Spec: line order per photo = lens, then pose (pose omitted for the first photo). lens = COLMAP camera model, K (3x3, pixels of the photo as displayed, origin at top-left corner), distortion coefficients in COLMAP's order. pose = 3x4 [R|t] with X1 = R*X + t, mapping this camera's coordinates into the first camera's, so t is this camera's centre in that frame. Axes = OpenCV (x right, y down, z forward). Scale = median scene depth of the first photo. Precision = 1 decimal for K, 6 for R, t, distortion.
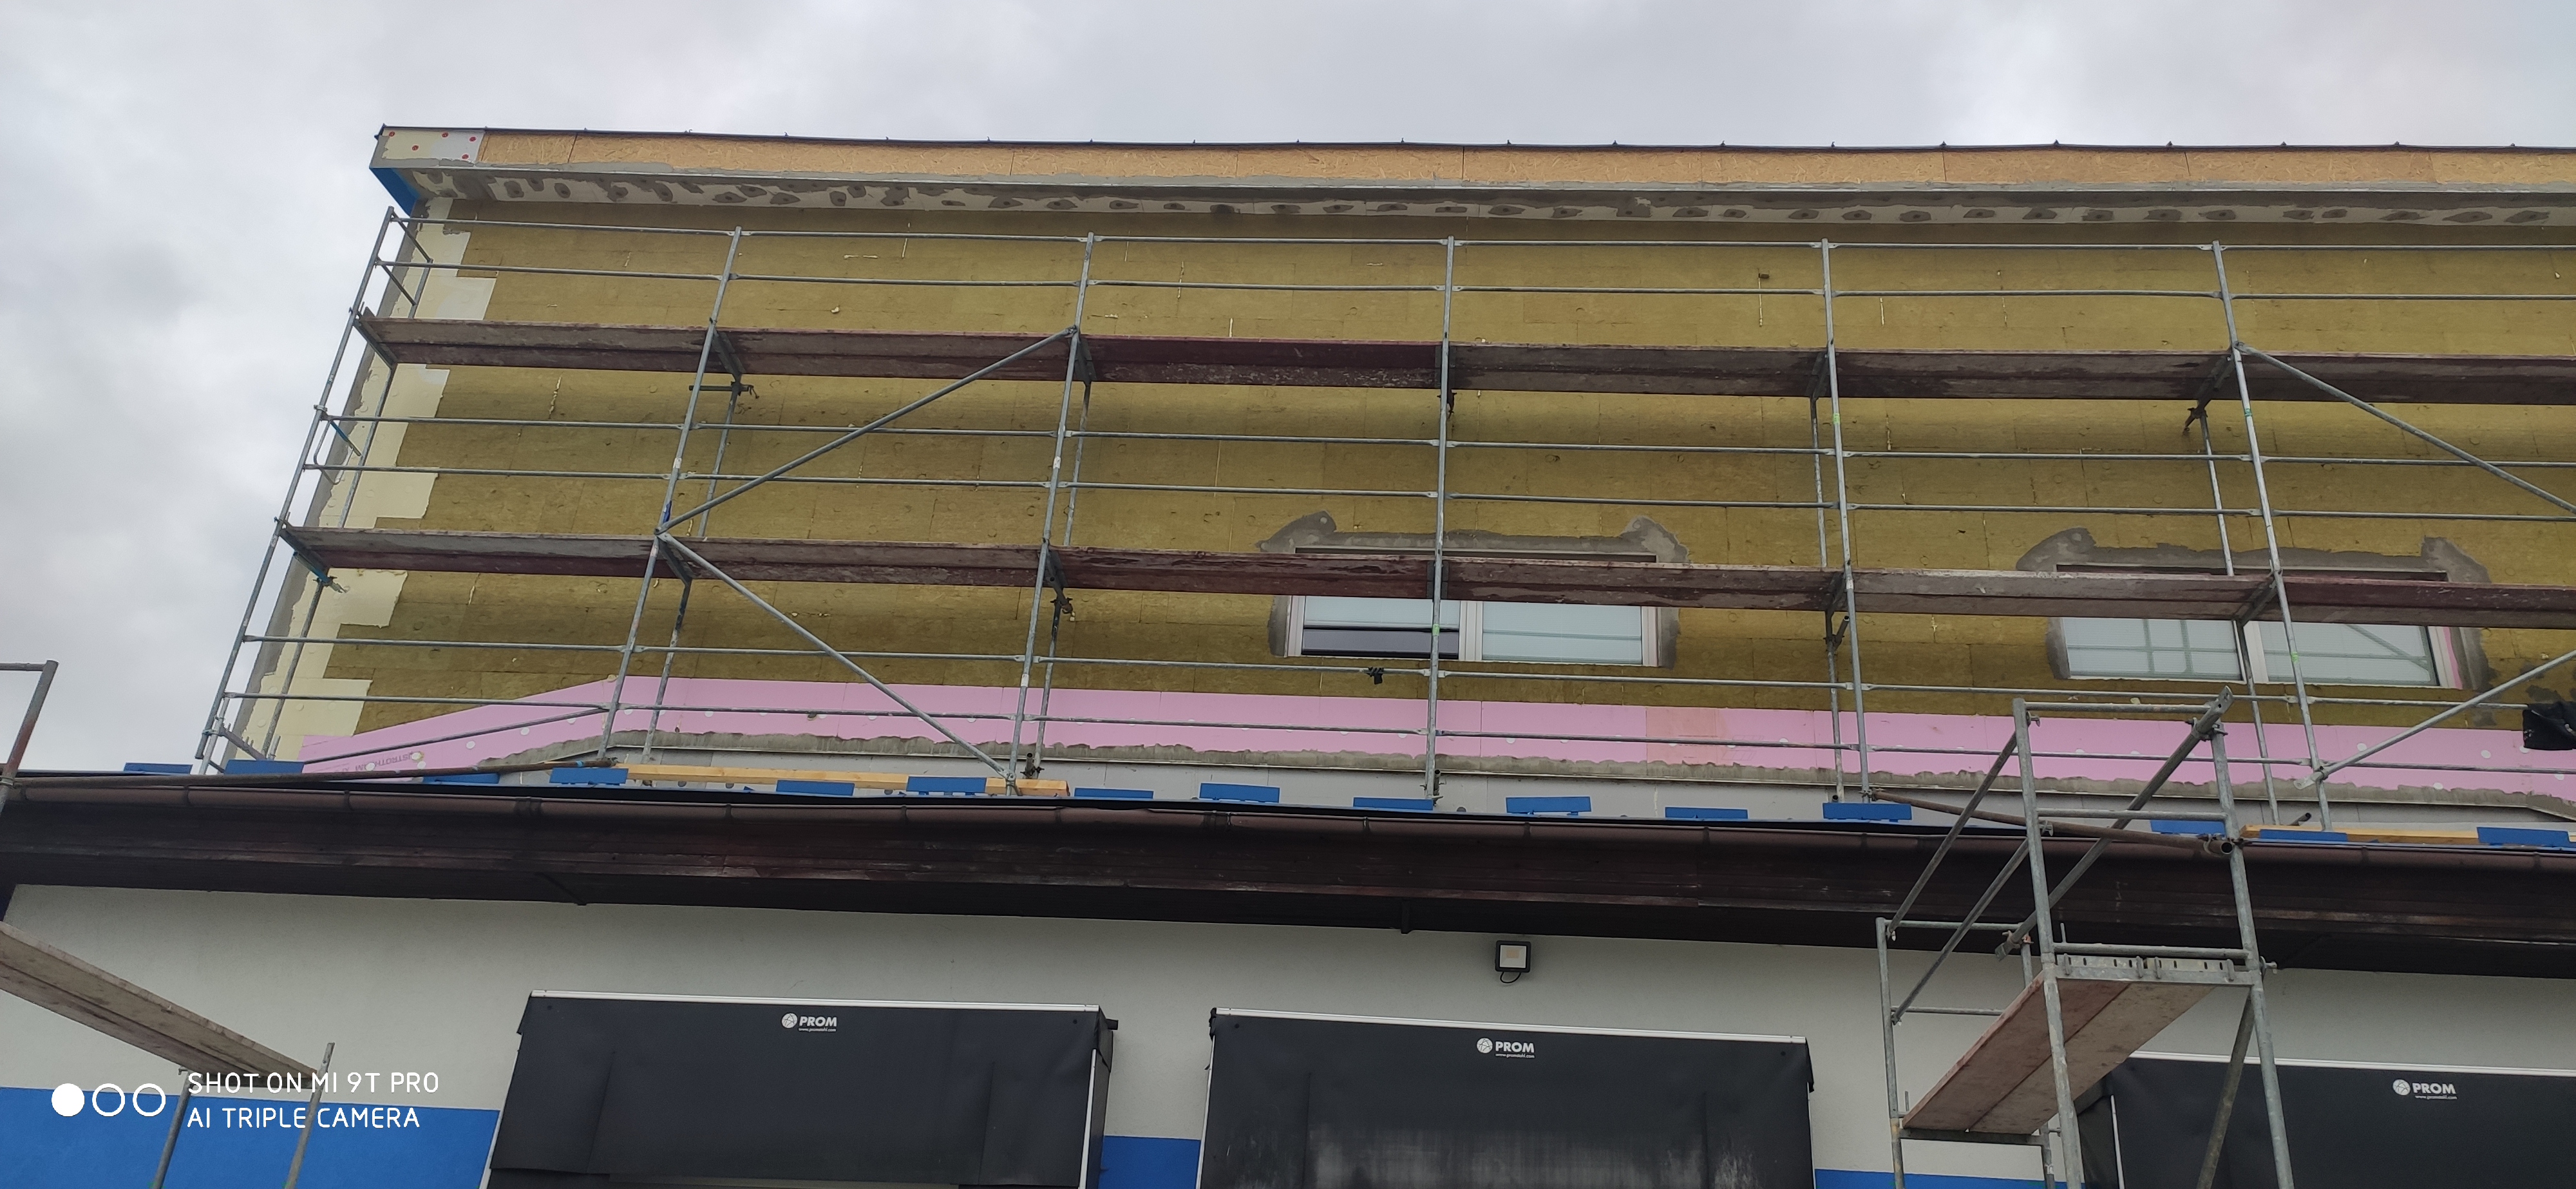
lens RADIAL K [[1936.1, 0, 1288.0], [0, 1936.1, 594.5], [0, 0, 1]] dist [0.099942, -0.170268]
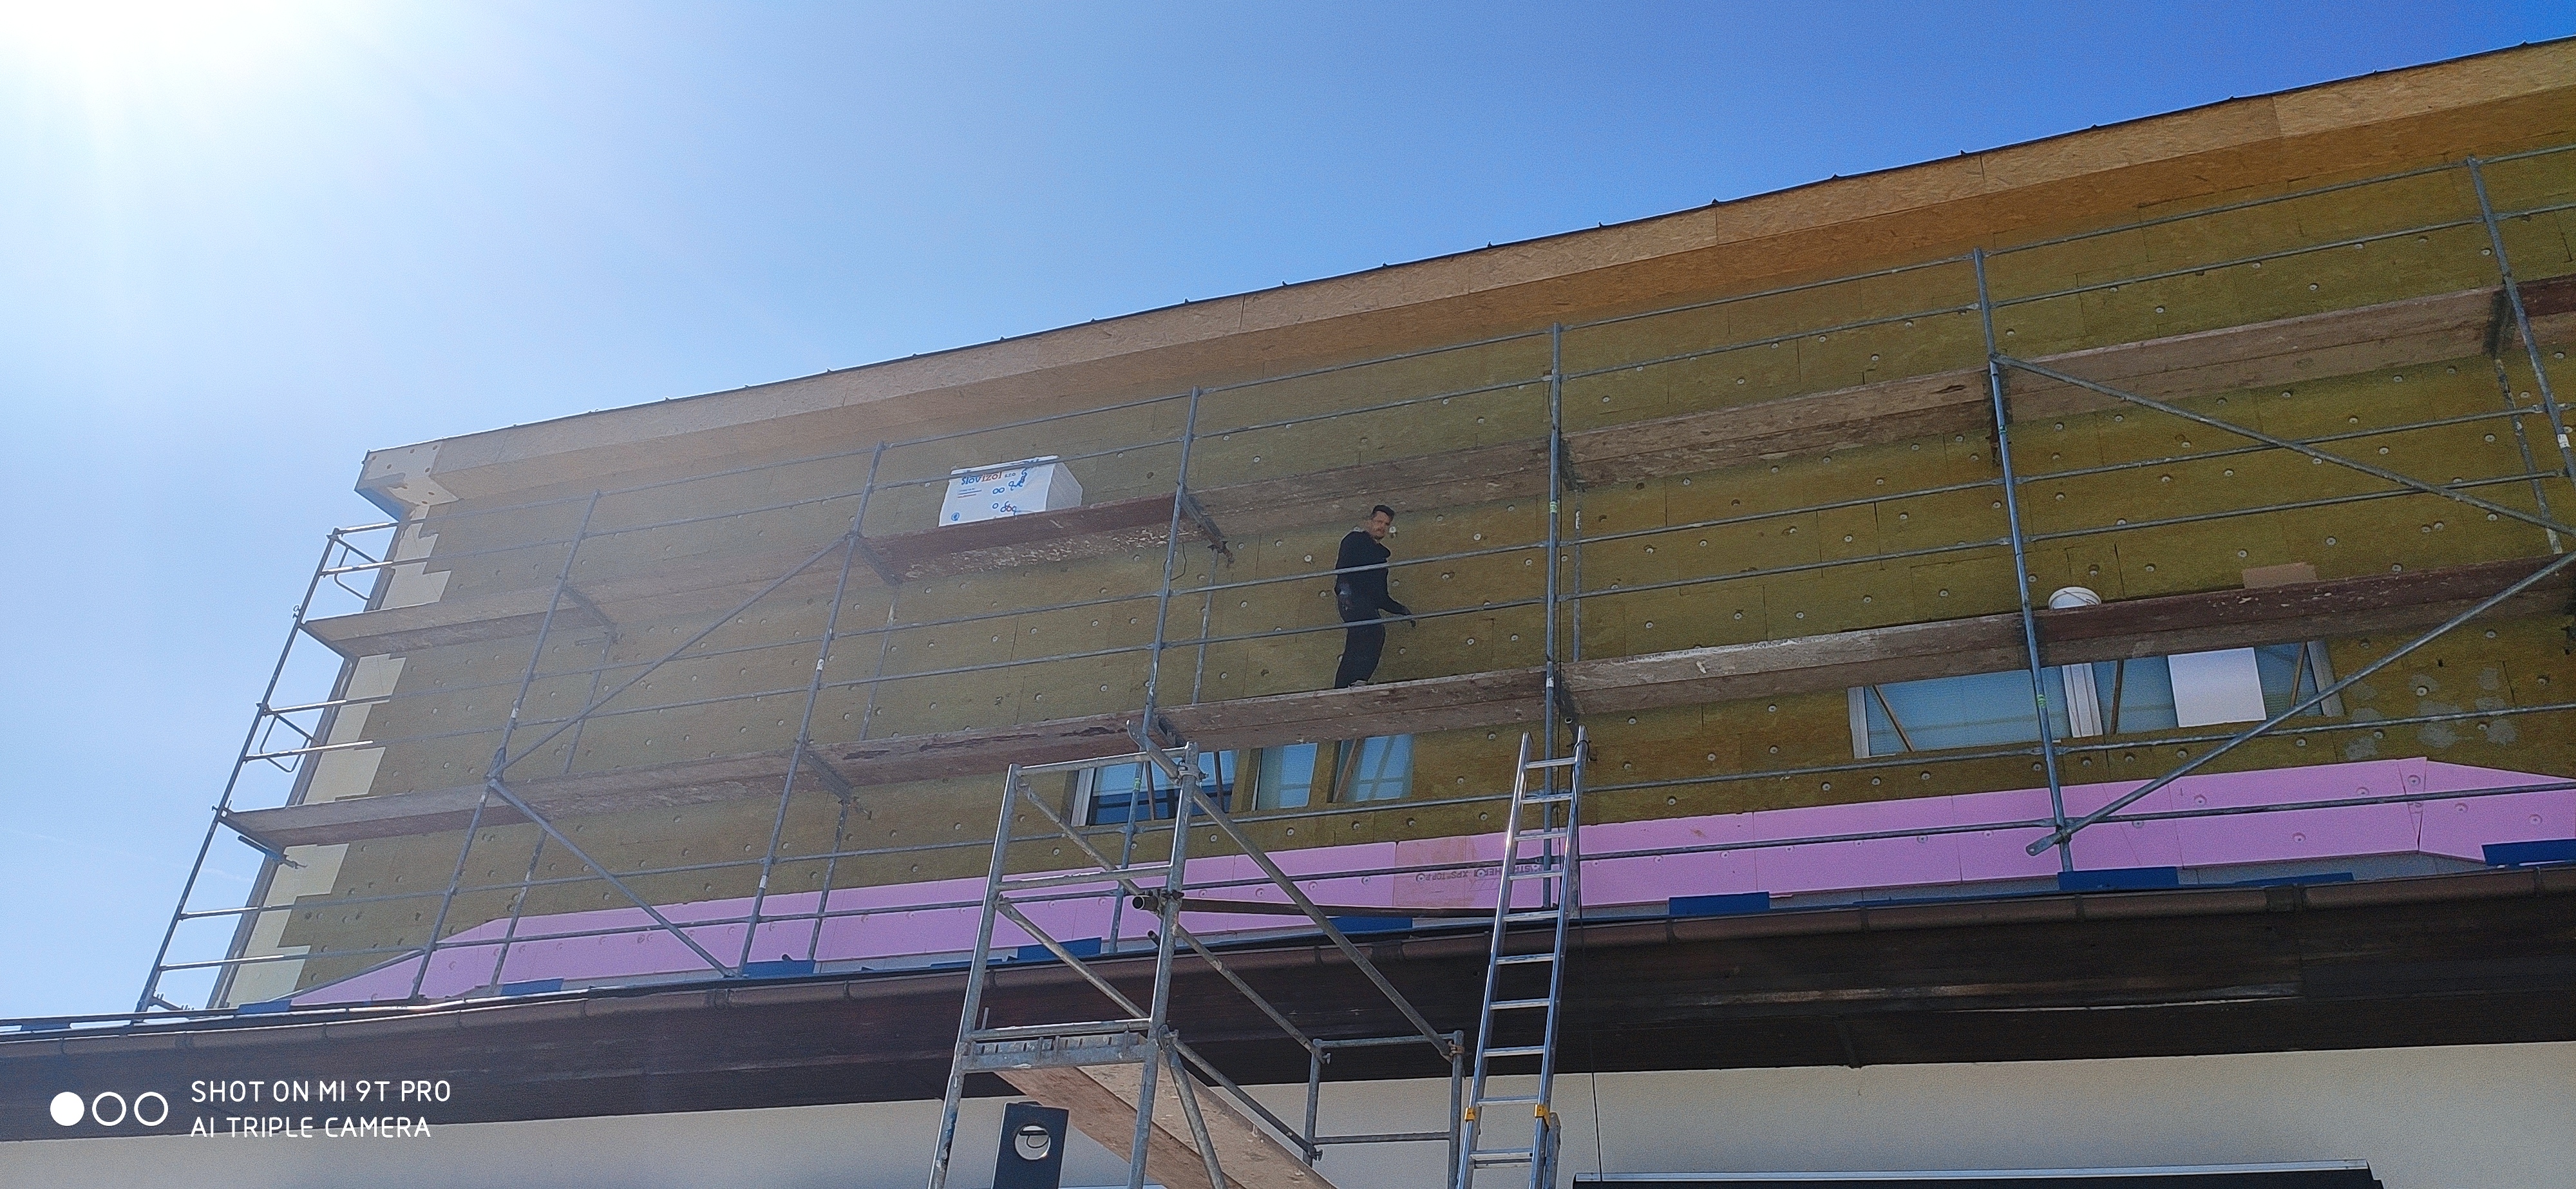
lens RADIAL K [[1936.1, 0, 1288.0], [0, 1936.1, 594.5], [0, 0, 1]] dist [0.099942, -0.170268]
pose [[0.954746, -0.140319, -0.262241, 0.380255], [0.109407, 0.985585, -0.129042, 0.053440], [0.276568, 0.094511, 0.956336, 0.083570]]
